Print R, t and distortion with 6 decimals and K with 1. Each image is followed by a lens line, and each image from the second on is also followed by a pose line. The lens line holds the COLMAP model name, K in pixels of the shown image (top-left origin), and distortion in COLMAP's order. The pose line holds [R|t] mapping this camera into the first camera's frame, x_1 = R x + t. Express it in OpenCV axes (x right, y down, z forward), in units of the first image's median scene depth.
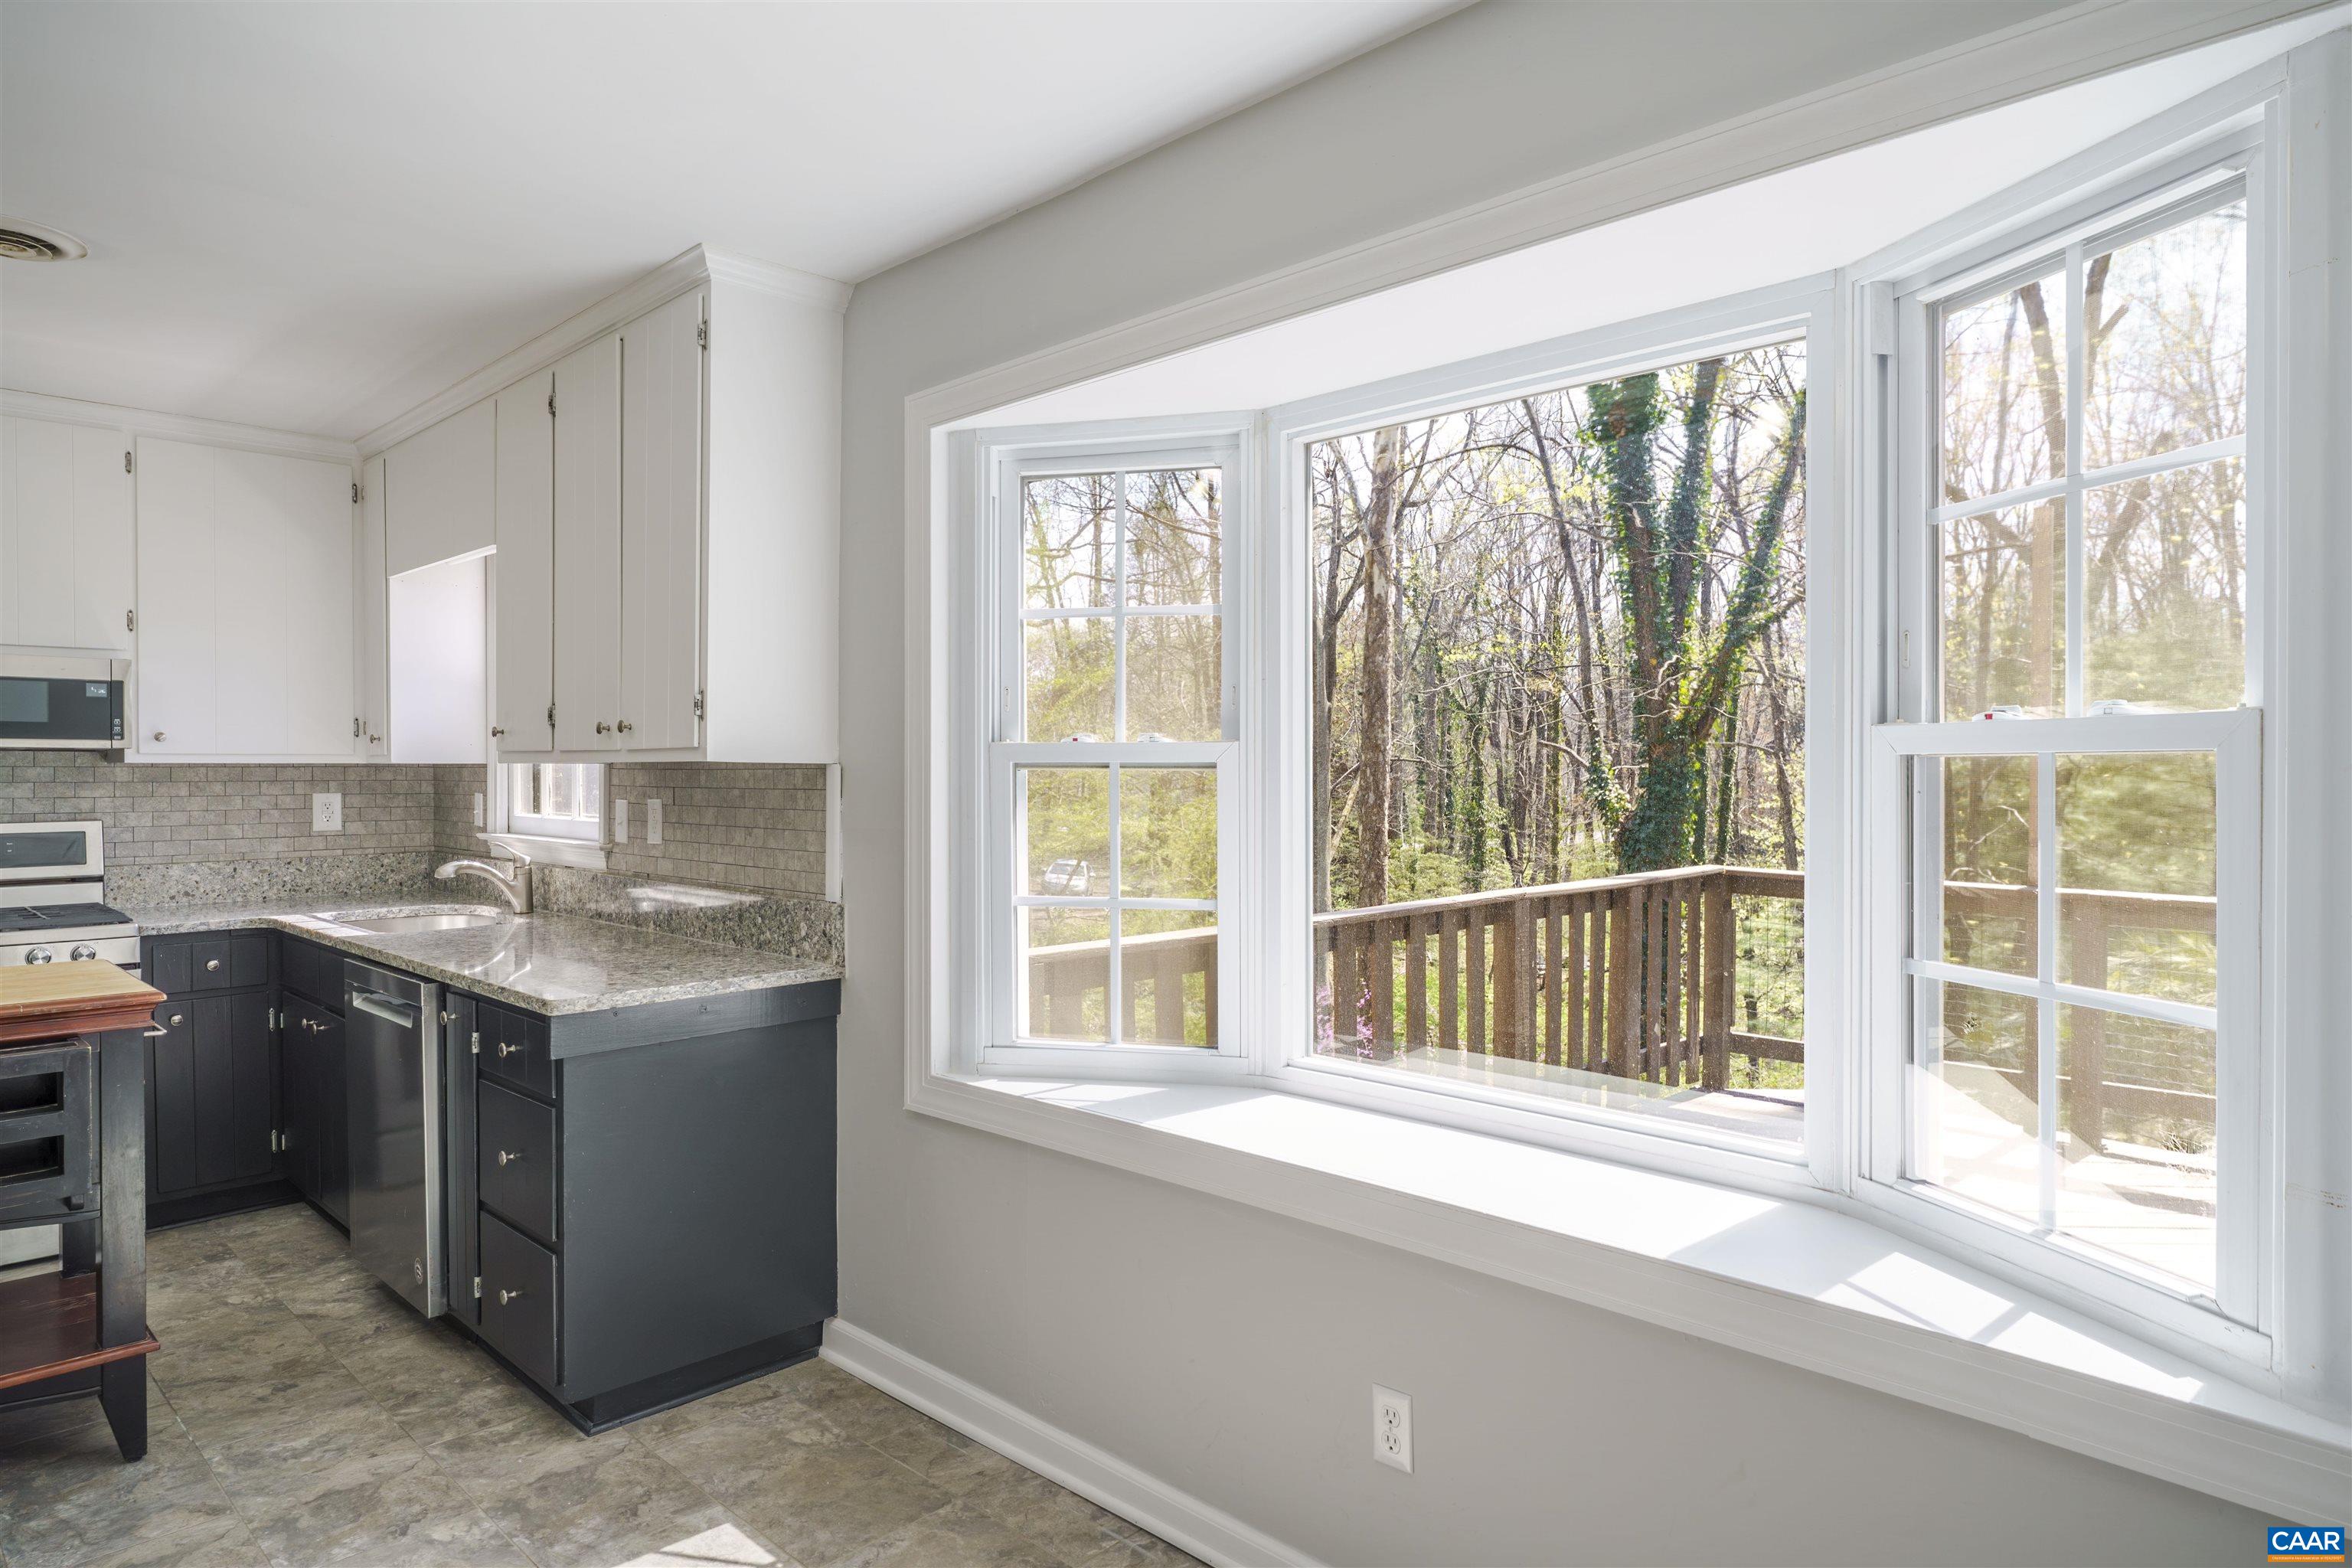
lens RADIAL K [[1330.0, 0, 1104.9], [0, 1330.0, 776.9], [0, 0, 1]] dist [-0.000970, -0.000570]
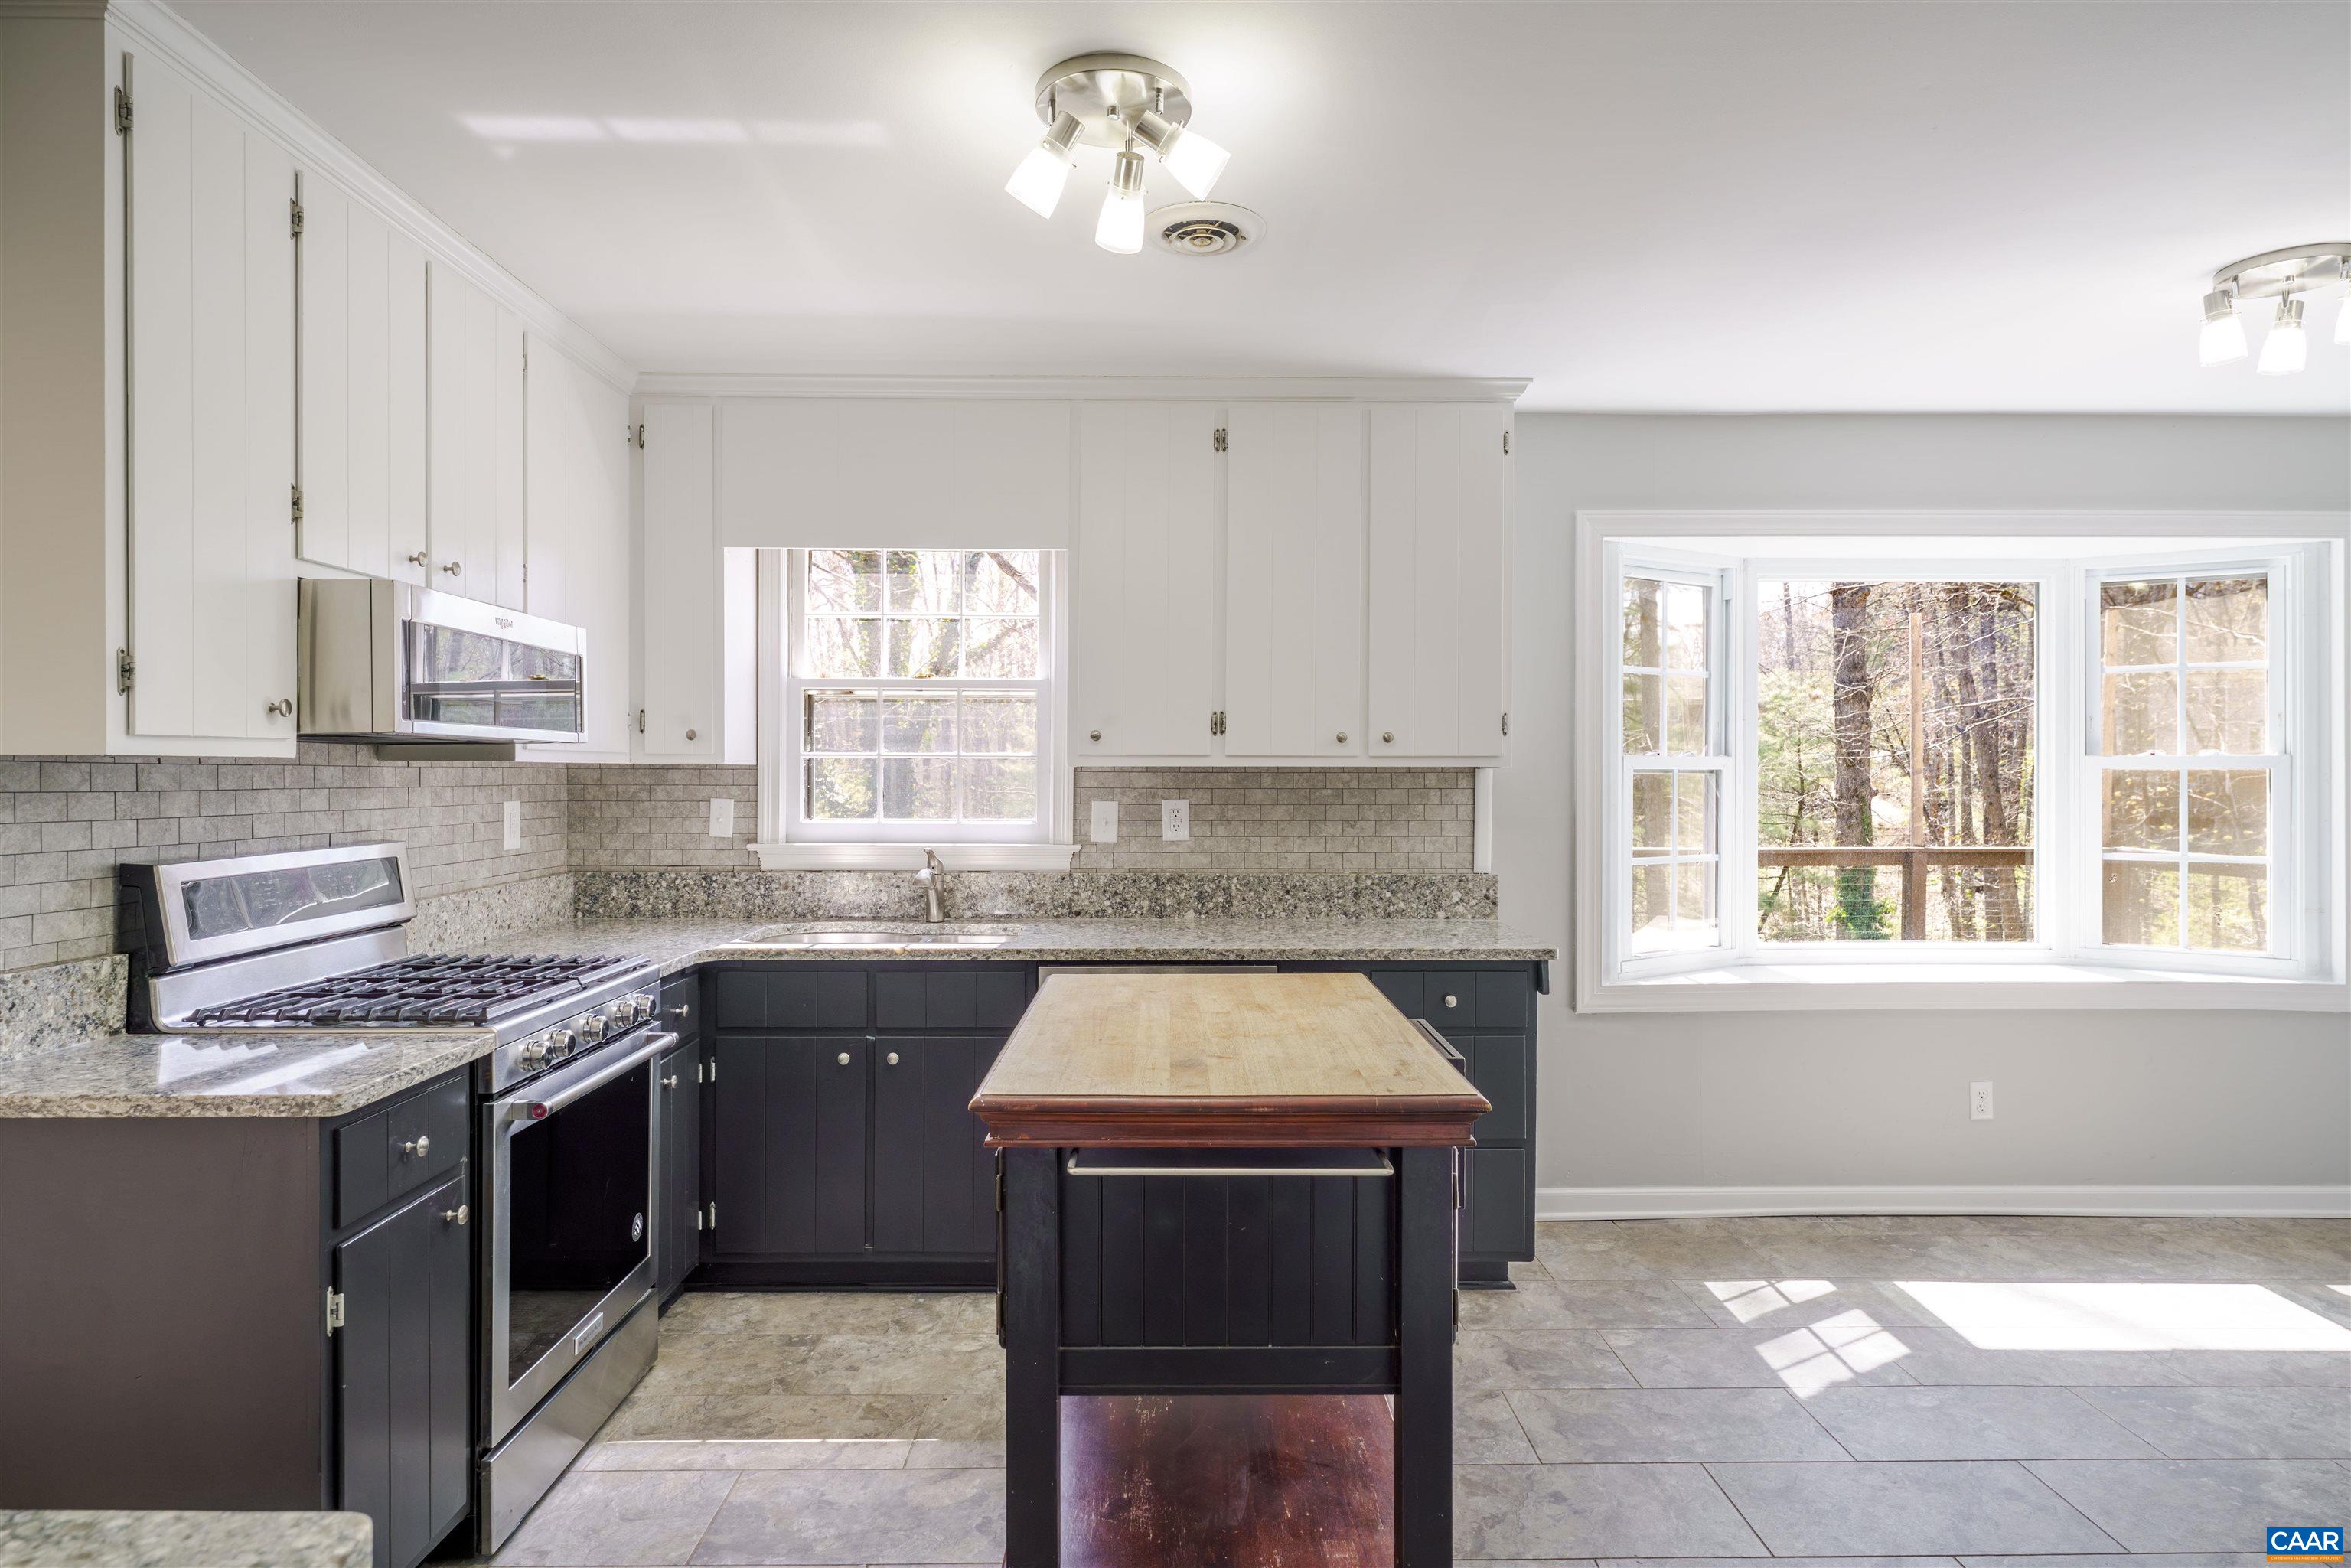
lens RADIAL K [[1331.9, 0, 1135.2], [0, 1331.9, 779.1], [0, 0, 1]] dist [-0.001222, -0.000993]
pose [[0.715902, -0.000627, 0.698201, -1.062350], [0.001856, 0.999998, -0.001005, 0.000852], [-0.698199, 0.002016, 0.715901, 0.225942]]
